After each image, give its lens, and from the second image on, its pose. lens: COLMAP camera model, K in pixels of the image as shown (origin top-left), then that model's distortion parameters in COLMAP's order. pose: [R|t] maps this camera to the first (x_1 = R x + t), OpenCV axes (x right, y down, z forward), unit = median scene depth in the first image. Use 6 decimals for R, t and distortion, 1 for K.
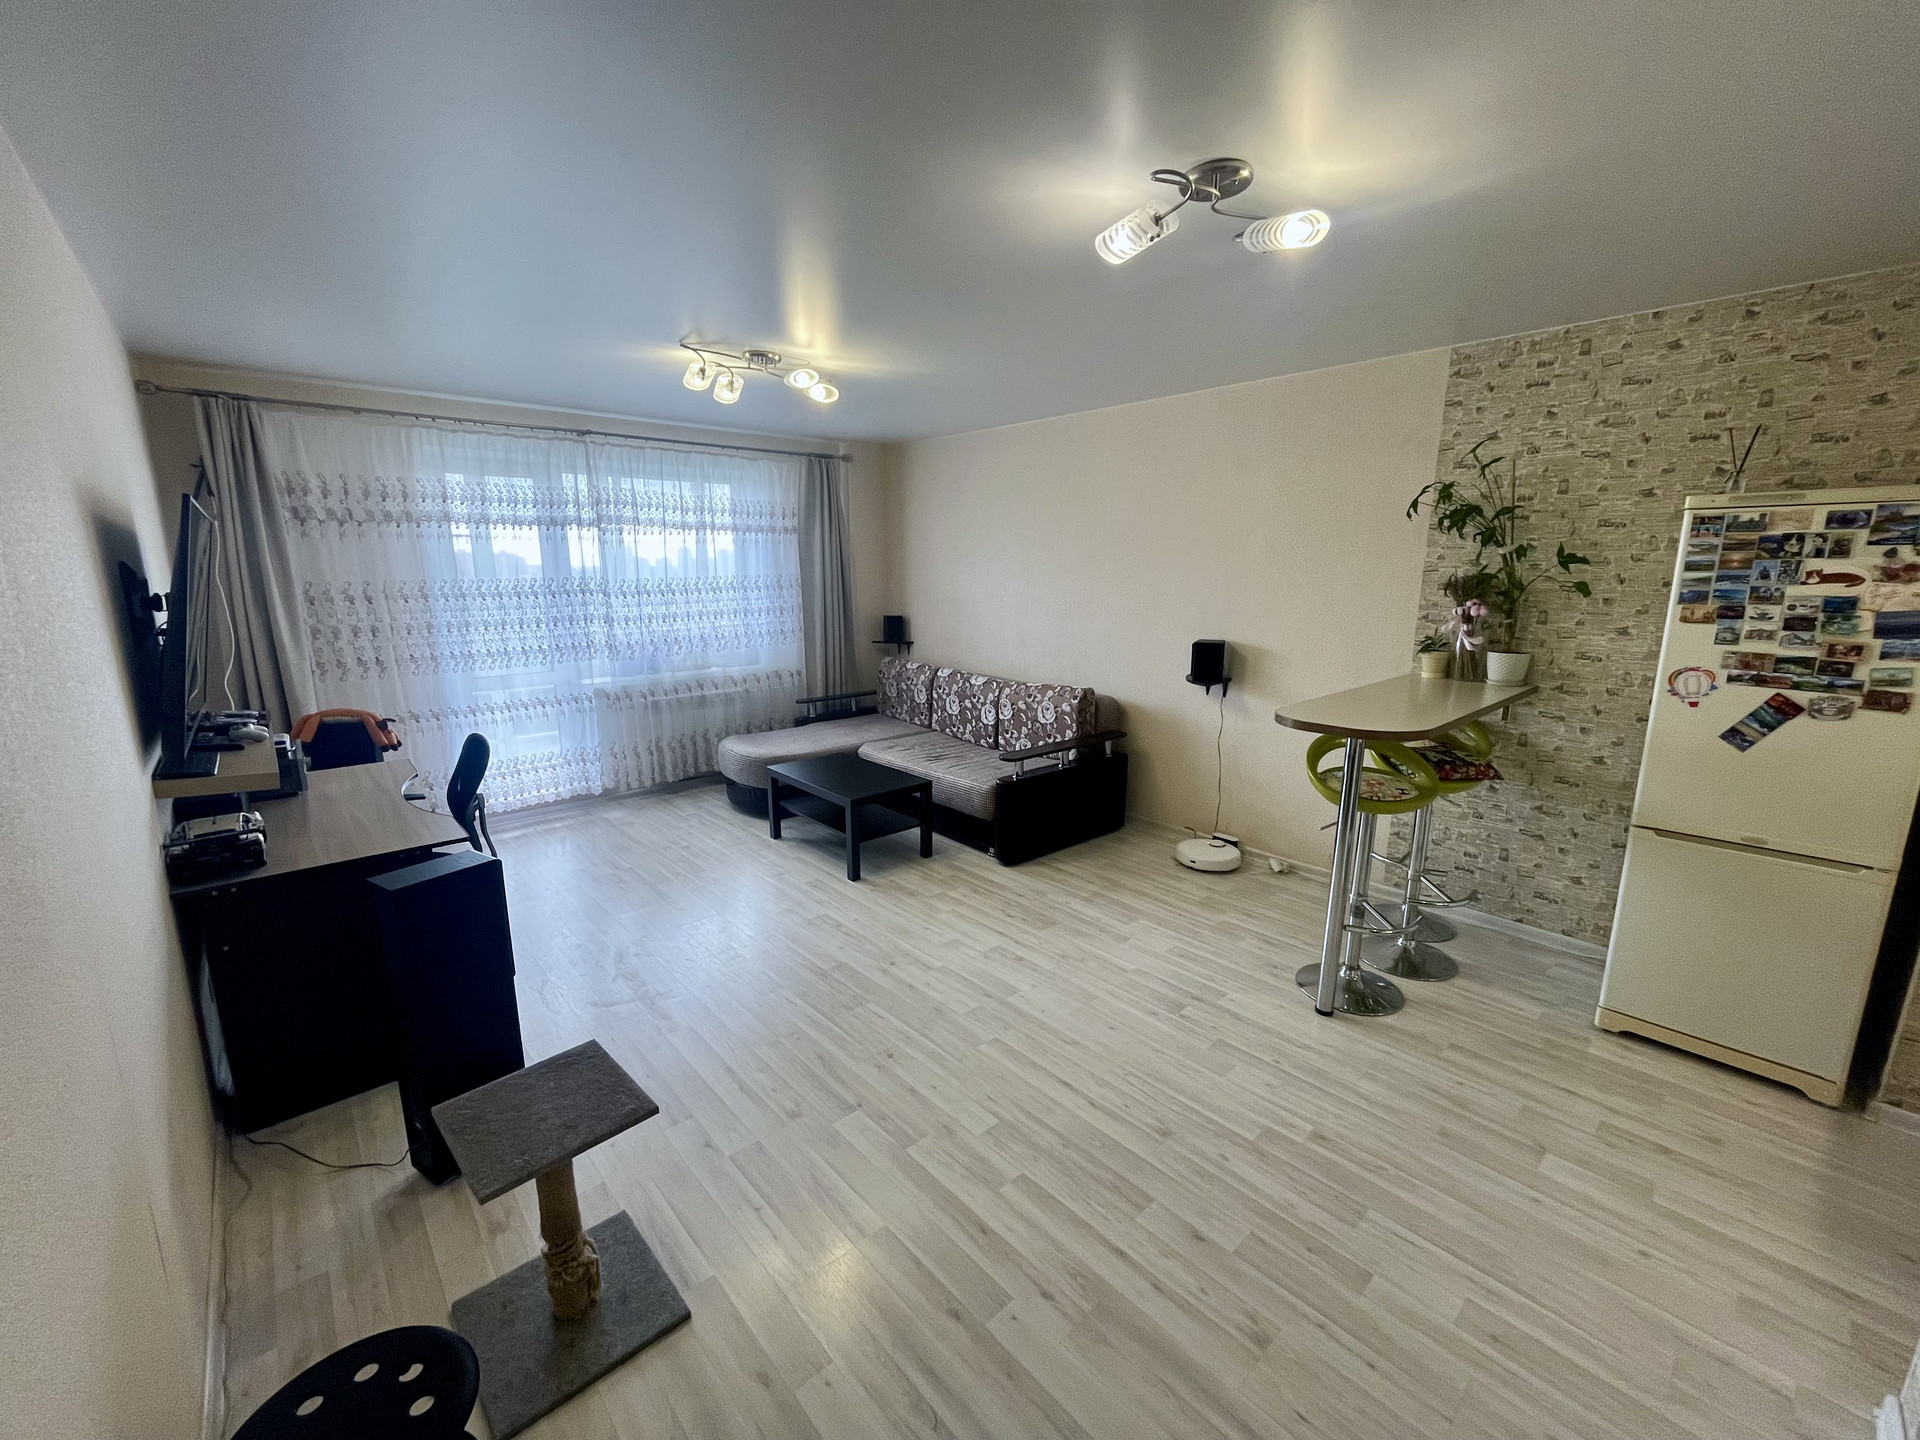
lens RADIAL K [[780.8, 0, 952.3], [0, 780.8, 725.3], [0, 0, 1]] dist [-0.000101, 0.000031]
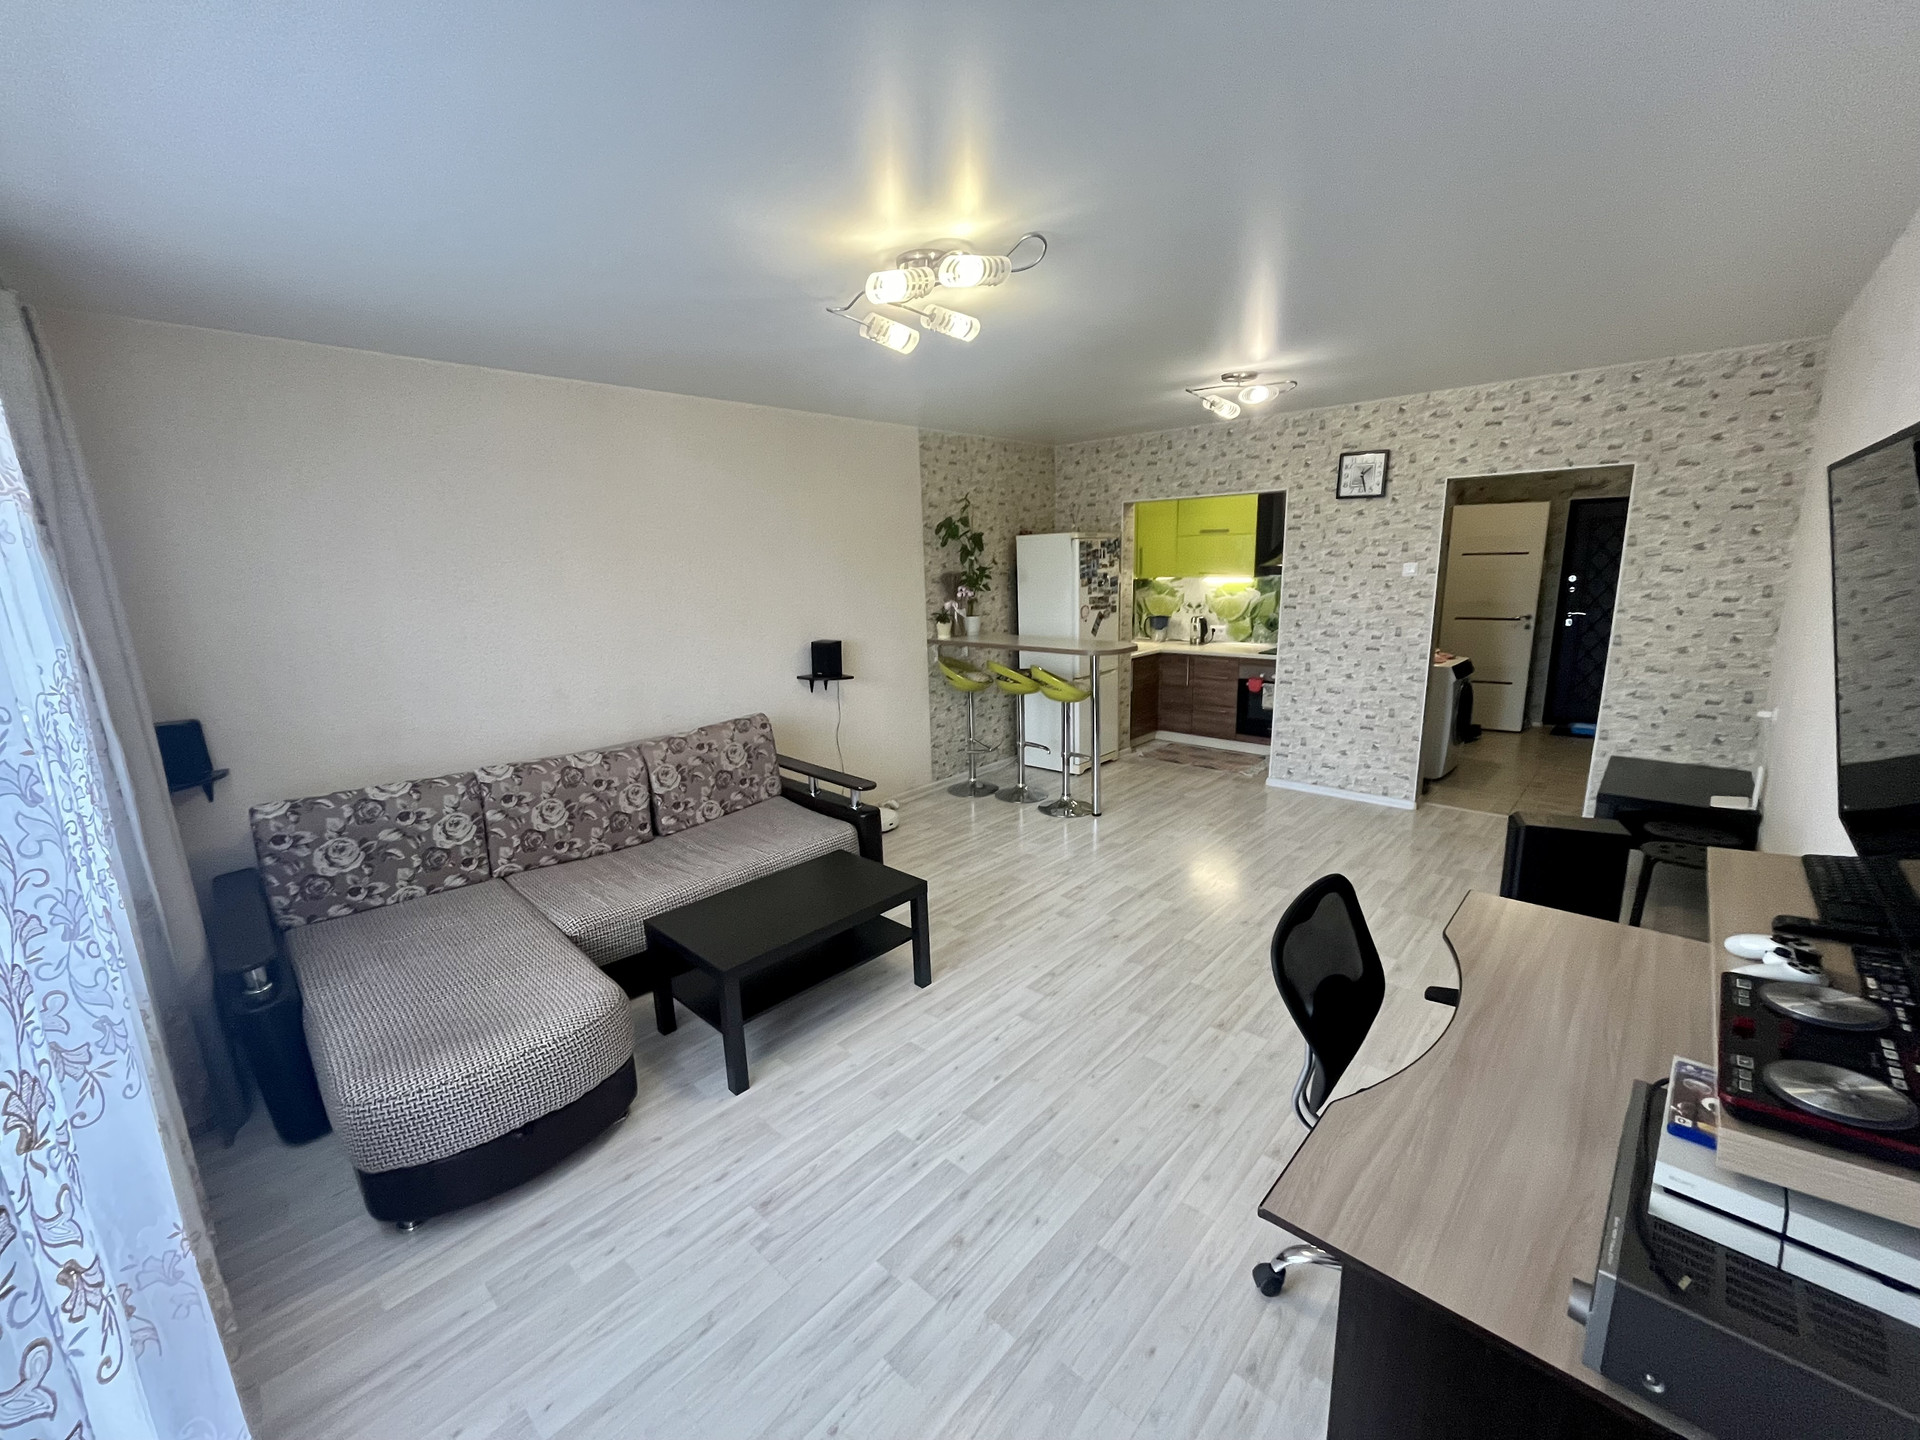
lens RADIAL K [[780.8, 0, 957.9], [0, 780.8, 719.5], [0, 0, 1]] dist [-0.000101, 0.000031]
pose [[-0.099855, -0.197007, 0.975304, -0.966993], [0.234621, 0.947901, 0.215493, -0.241452], [-0.966945, 0.250345, -0.048431, 1.098834]]
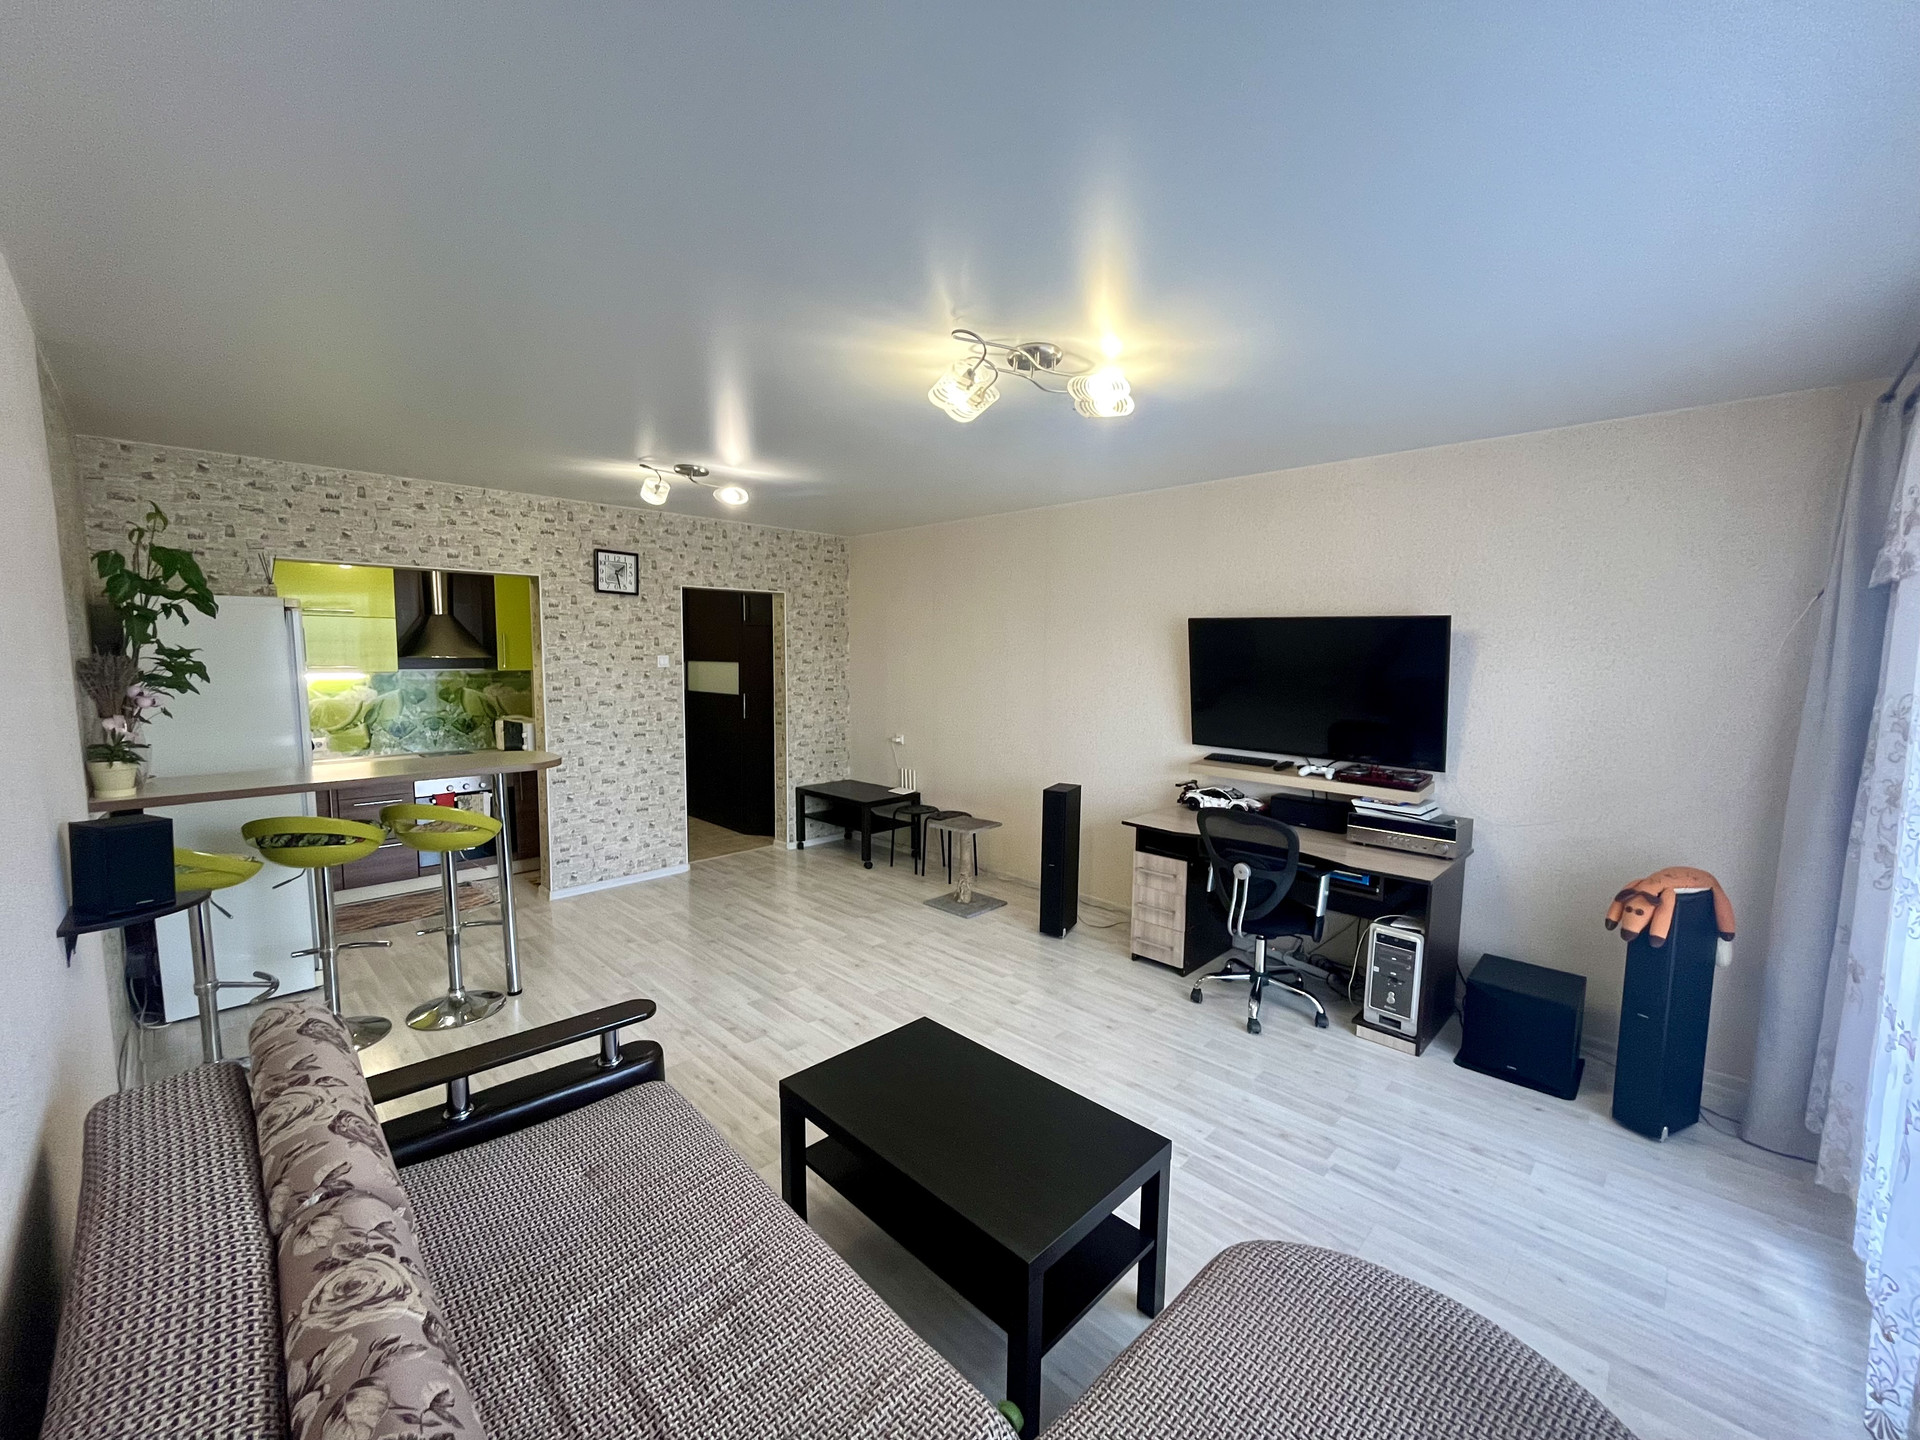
lens RADIAL K [[780.8, 0, 950.4], [0, 780.8, 721.6], [0, 0, 1]] dist [-0.000101, 0.000031]
pose [[-0.997744, 0.000237, -0.067135, -0.119813], [-0.019733, 0.954787, 0.296636, -0.366058], [0.064170, 0.297292, -0.952628, 1.746800]]
